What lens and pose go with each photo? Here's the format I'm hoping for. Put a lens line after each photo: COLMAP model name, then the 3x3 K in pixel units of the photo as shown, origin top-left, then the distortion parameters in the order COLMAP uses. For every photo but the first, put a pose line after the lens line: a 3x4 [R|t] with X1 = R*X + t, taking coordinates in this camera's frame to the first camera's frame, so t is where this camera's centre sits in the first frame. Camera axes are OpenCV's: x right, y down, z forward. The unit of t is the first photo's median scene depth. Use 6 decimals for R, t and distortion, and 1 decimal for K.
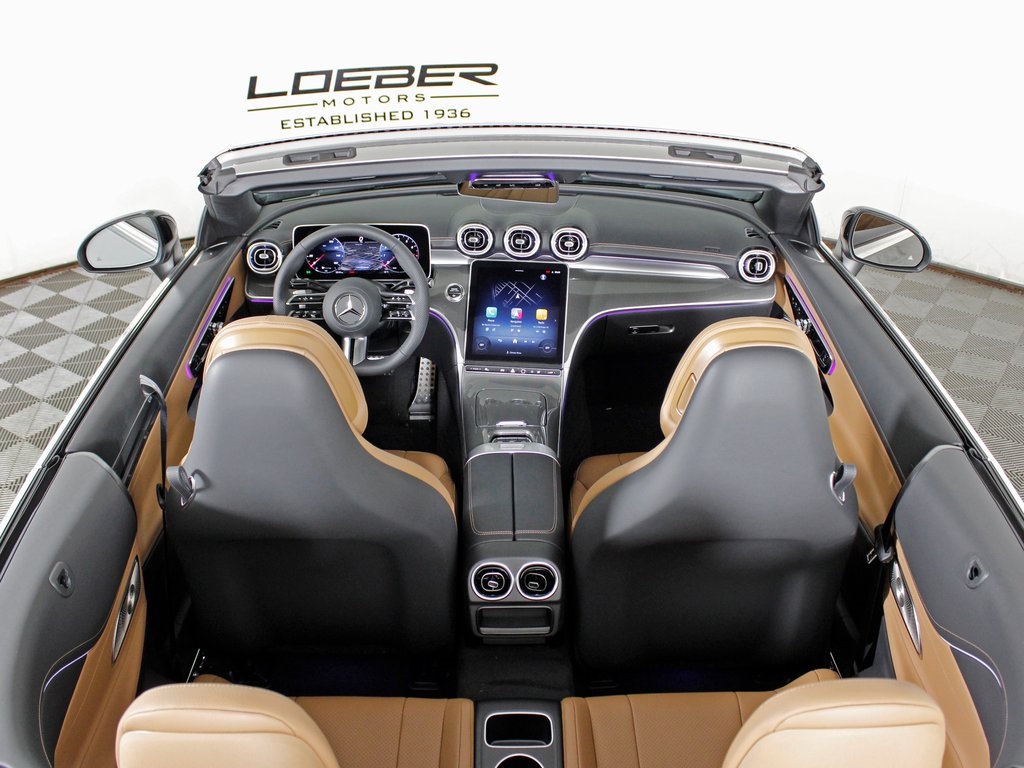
lens RADIAL K [[934.4, 0, 512.0], [0, 934.4, 384.0], [0, 0, 1]] dist [-0.170290, 0.142949]
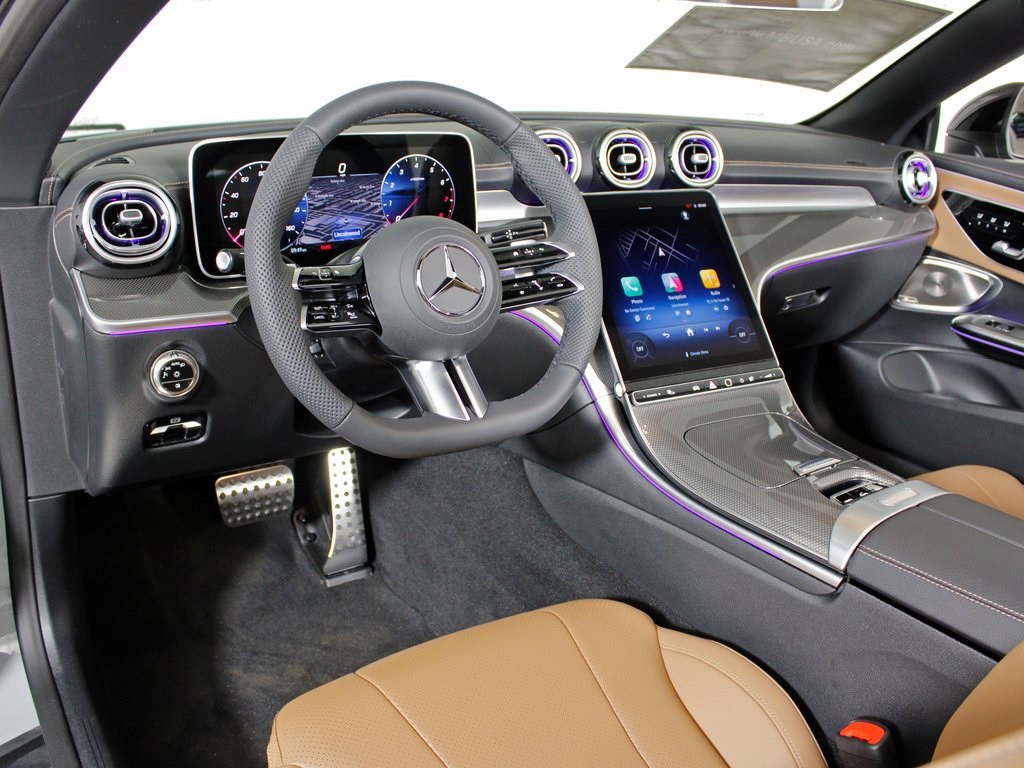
lens RADIAL K [[934.4, 0, 512.0], [0, 934.4, 384.0], [0, 0, 1]] dist [-0.170290, 0.142949]
pose [[0.841414, -0.163266, 0.515138, -0.345183], [0.250566, 0.962473, -0.104225, 0.010229], [-0.478790, 0.216773, 0.850747, 0.616520]]
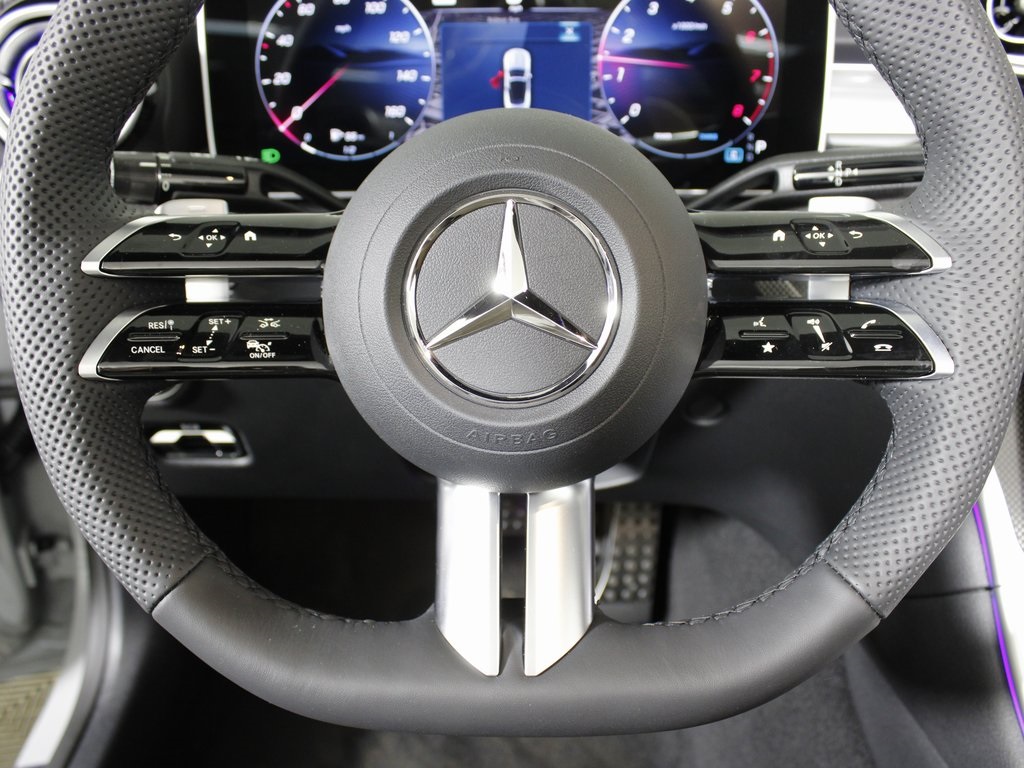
lens RADIAL K [[934.4, 0, 512.0], [0, 934.4, 384.0], [0, 0, 1]] dist [-0.170290, 0.142949]
pose [[0.999482, -0.001981, -0.032112, -0.159819], [0.000332, 0.998684, -0.051285, -0.056791], [0.032172, 0.051248, 0.998168, 0.808574]]
